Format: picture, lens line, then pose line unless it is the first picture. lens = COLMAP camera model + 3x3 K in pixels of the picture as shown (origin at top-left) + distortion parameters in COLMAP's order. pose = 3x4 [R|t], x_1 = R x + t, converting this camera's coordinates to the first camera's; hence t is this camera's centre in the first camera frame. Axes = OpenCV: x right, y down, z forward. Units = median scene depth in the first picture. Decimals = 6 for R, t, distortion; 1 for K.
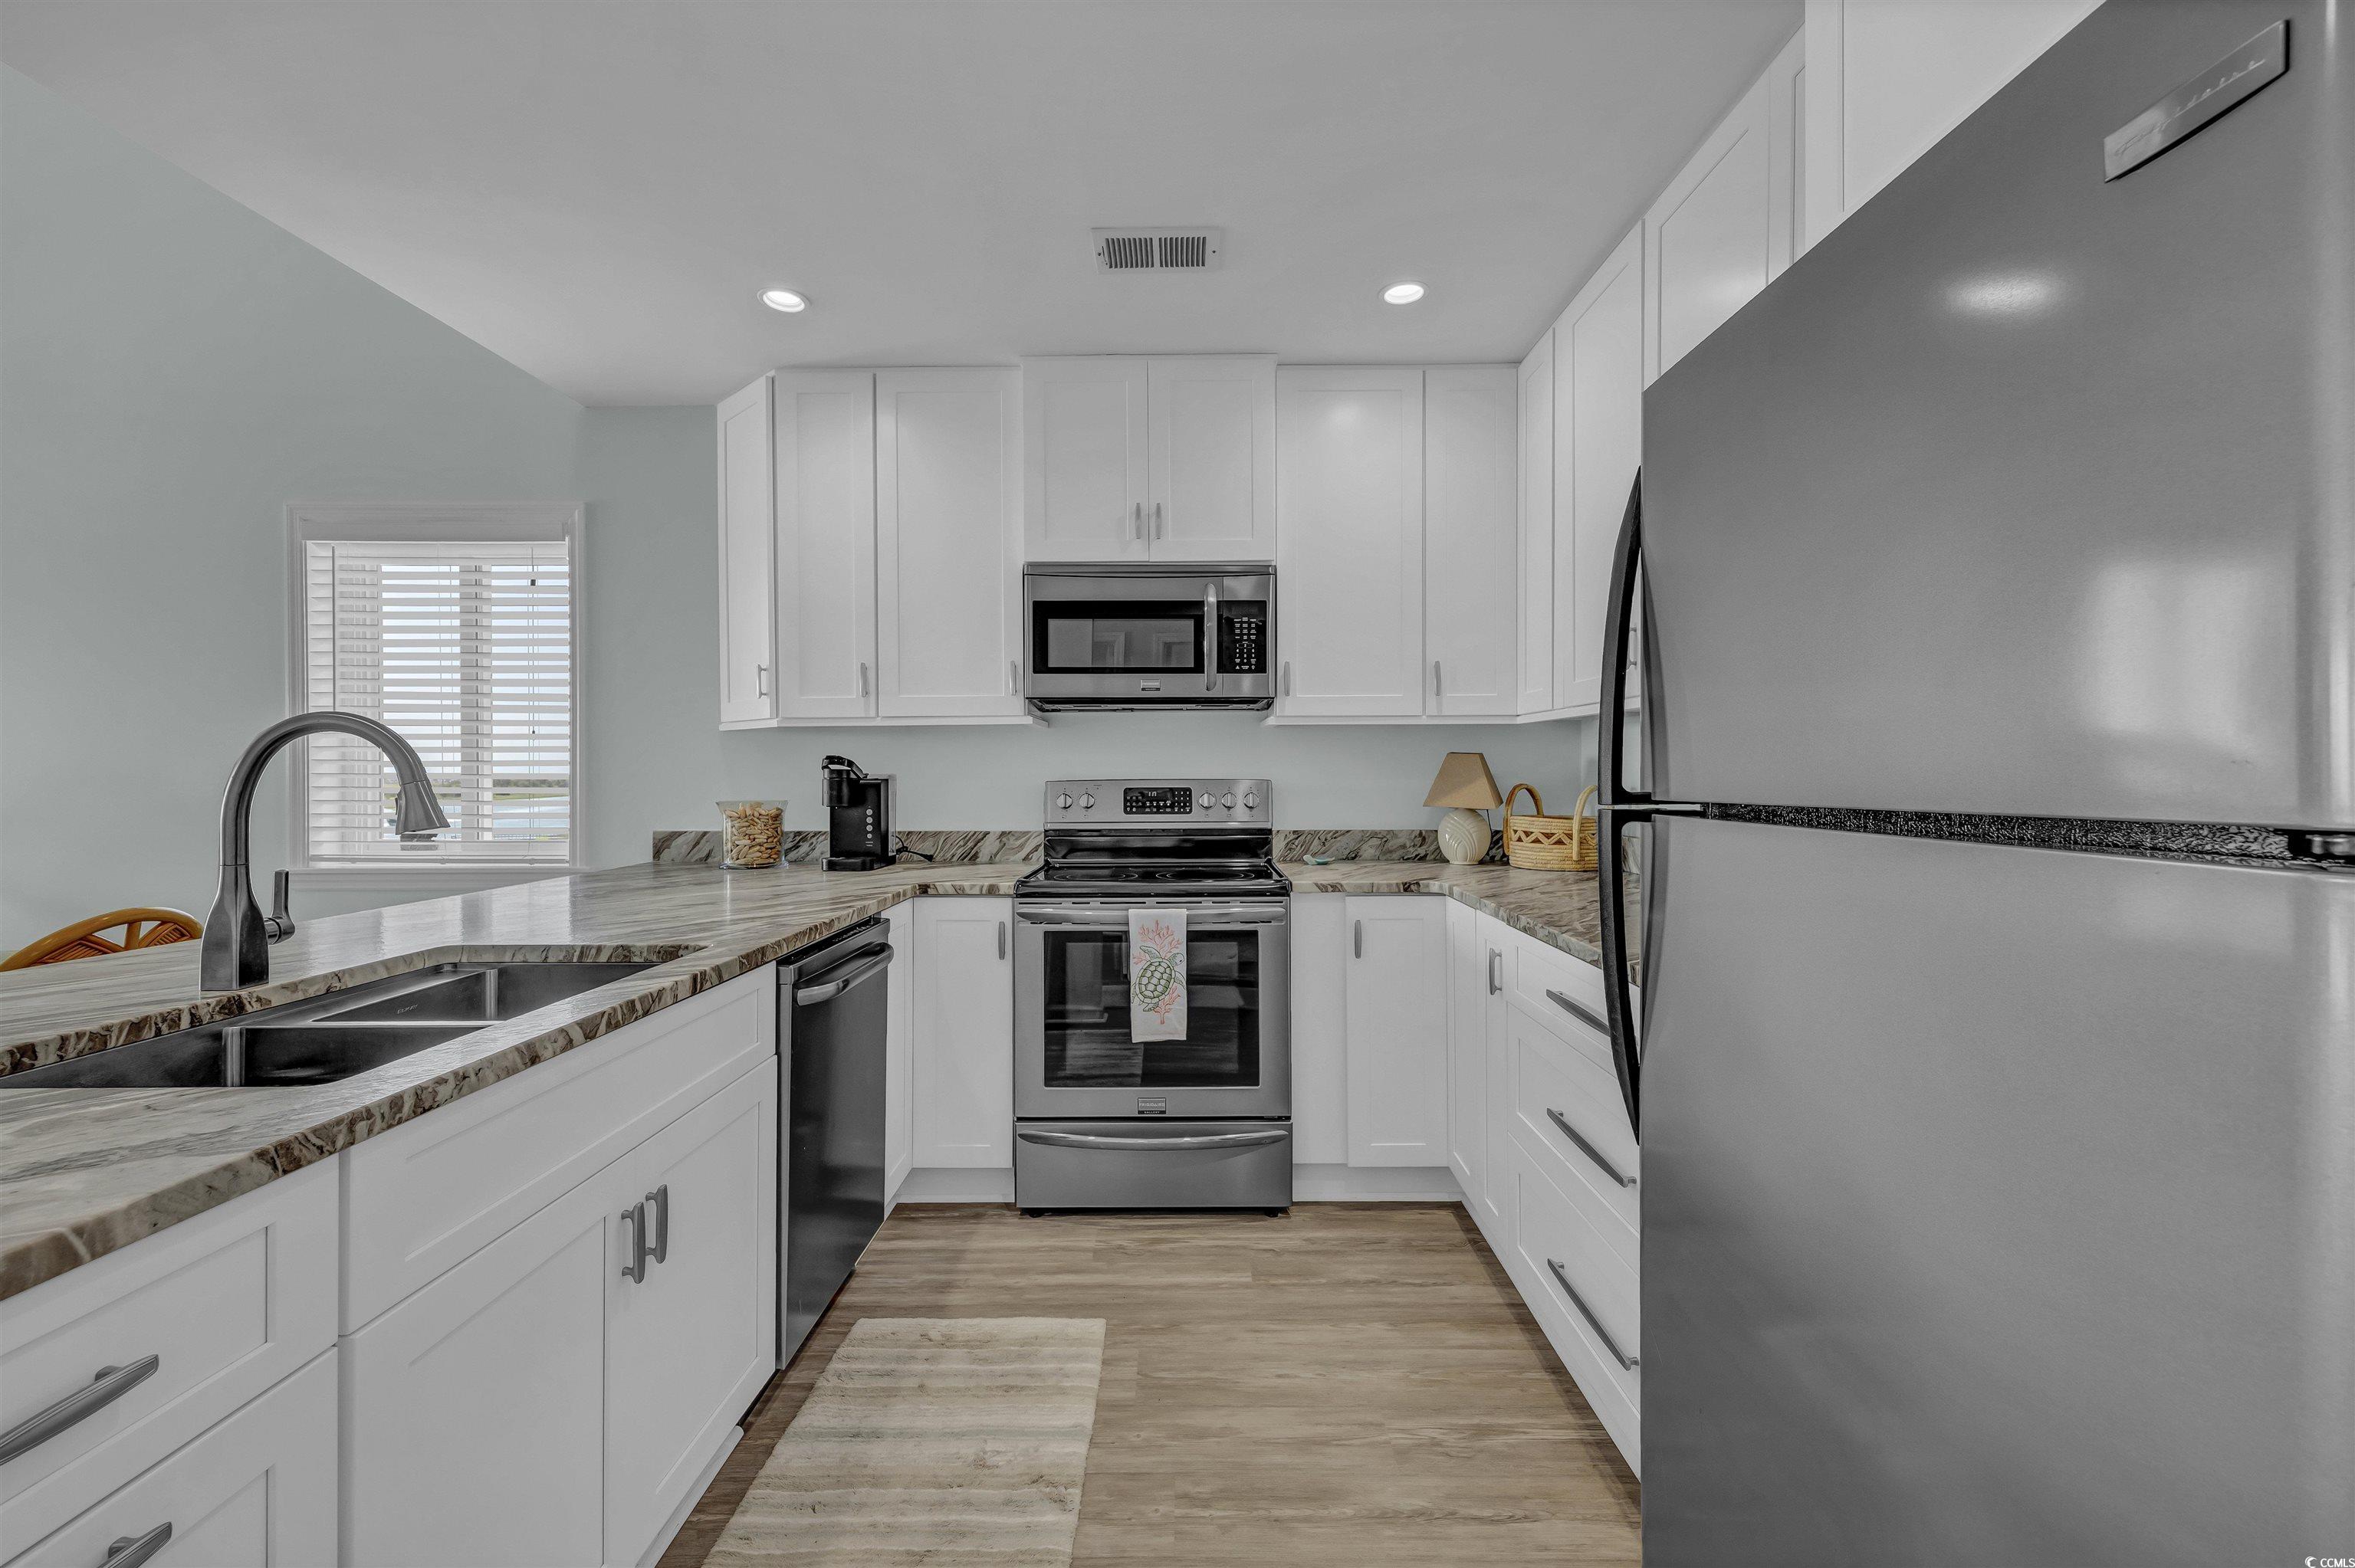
lens RADIAL K [[915.7, 0, 1180.0], [0, 915.7, 775.2], [0, 0, 1]] dist [-0.003365, -0.000625]
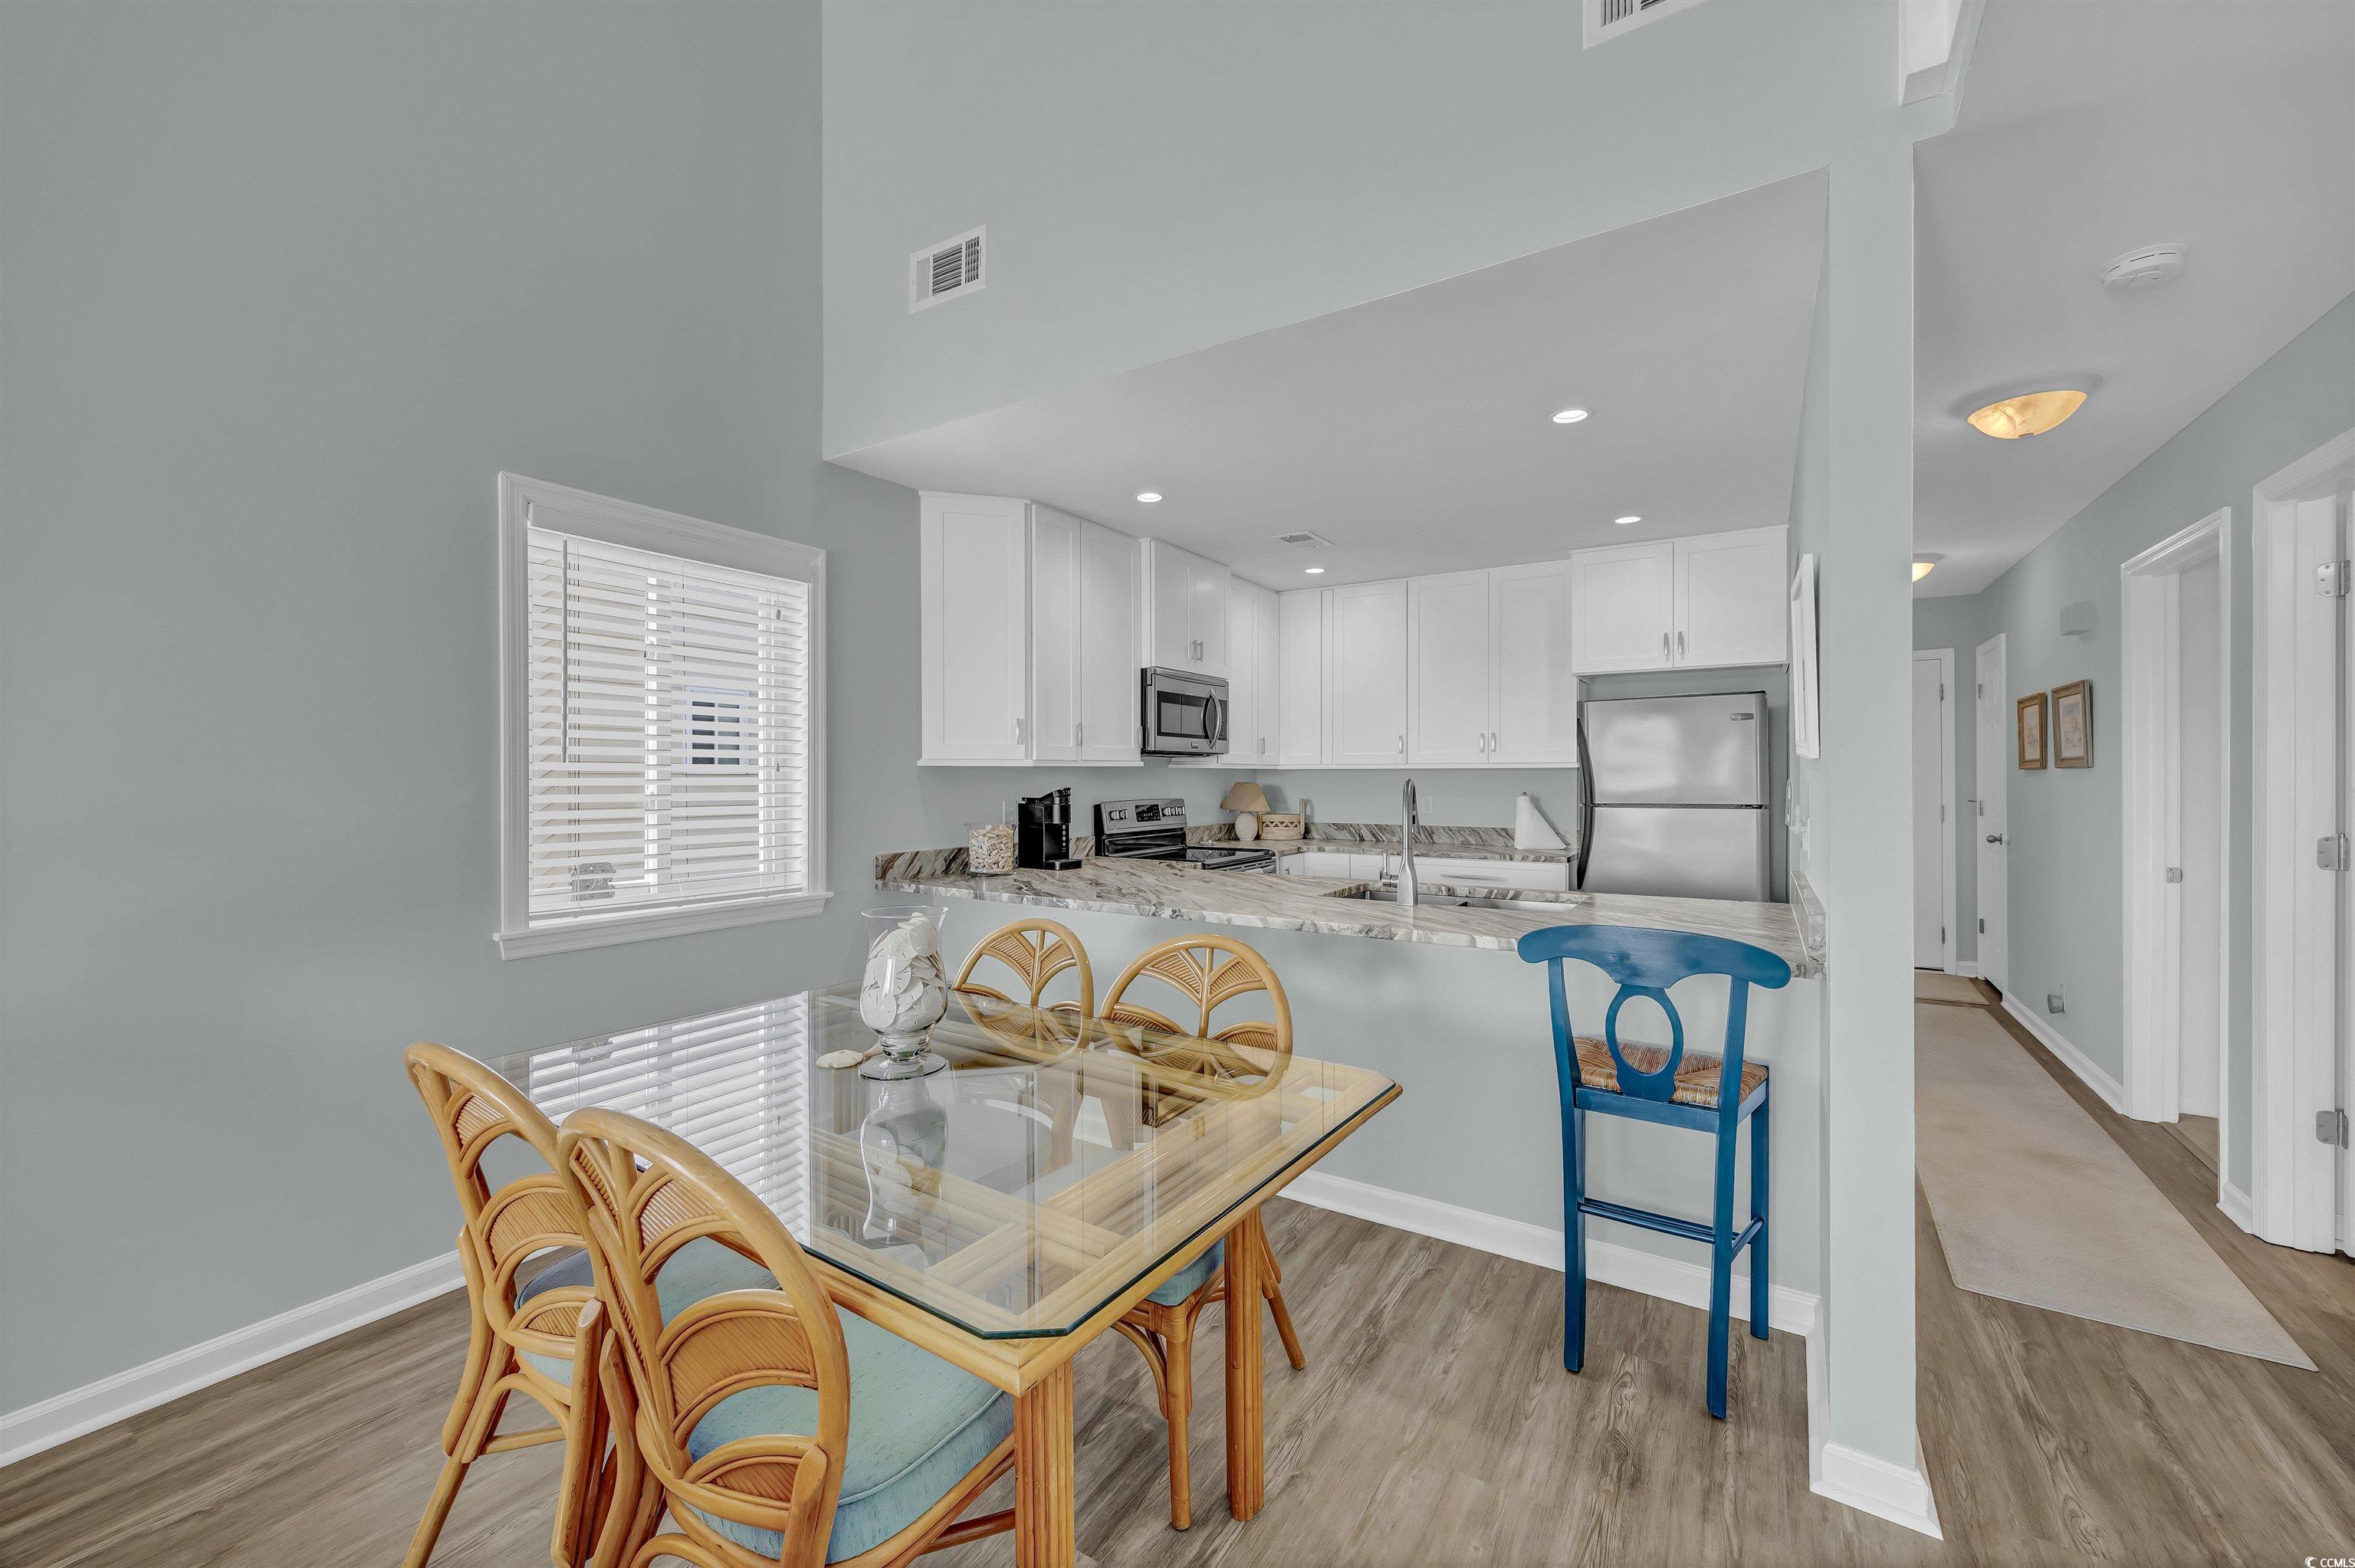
lens RADIAL K [[915.7, 0, 1185.6], [0, 915.7, 783.4], [0, 0, 1]] dist [-0.003365, -0.000625]
pose [[0.545157, -0.003805, 0.838325, -1.346516], [0.006019, 0.999982, 0.000625, -0.025246], [-0.838313, 0.004705, 0.545170, 0.066523]]
